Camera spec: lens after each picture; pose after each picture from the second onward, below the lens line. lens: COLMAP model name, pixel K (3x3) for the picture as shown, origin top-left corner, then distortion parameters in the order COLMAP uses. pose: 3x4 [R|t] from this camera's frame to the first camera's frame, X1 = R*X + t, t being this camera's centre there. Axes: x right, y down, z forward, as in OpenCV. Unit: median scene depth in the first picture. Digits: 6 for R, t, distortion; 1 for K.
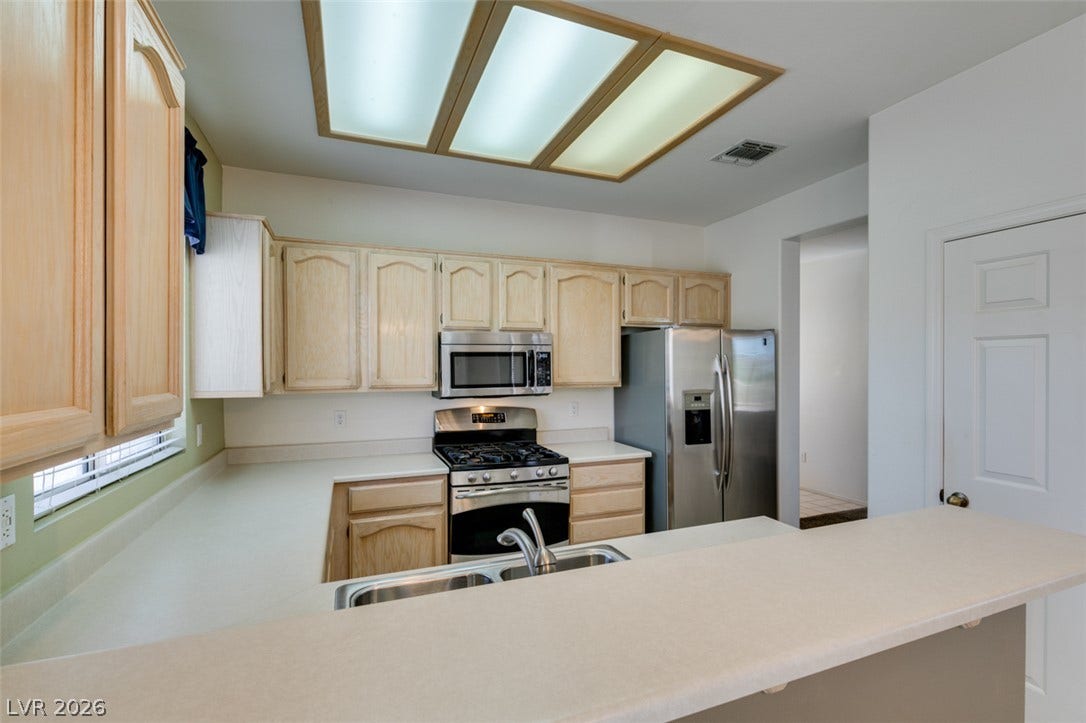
lens RADIAL K [[487.2, 0, 543.9], [0, 487.2, 366.6], [0, 0, 1]] dist [-0.001274, -0.000543]
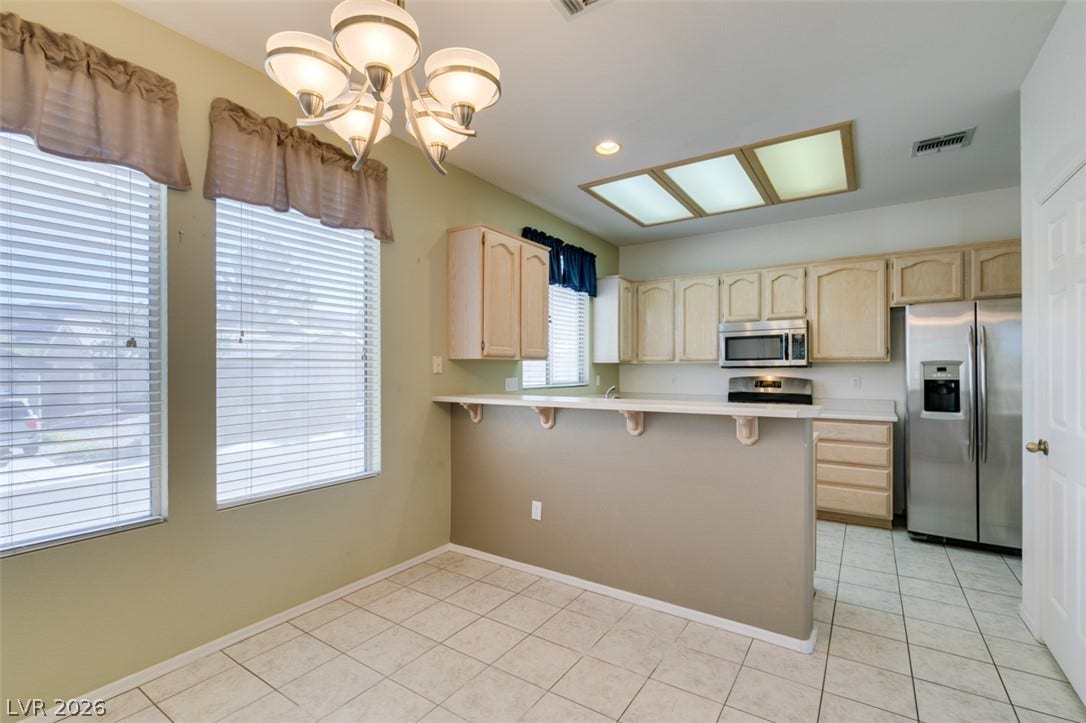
lens RADIAL K [[487.2, 0, 543.9], [0, 487.2, 366.6], [0, 0, 1]] dist [-0.001274, -0.000543]
pose [[0.572859, -0.002336, -0.819651, 0.691442], [0.001907, 0.999997, -0.001517, 0.059994], [0.819652, -0.000694, 0.572861, -0.325359]]
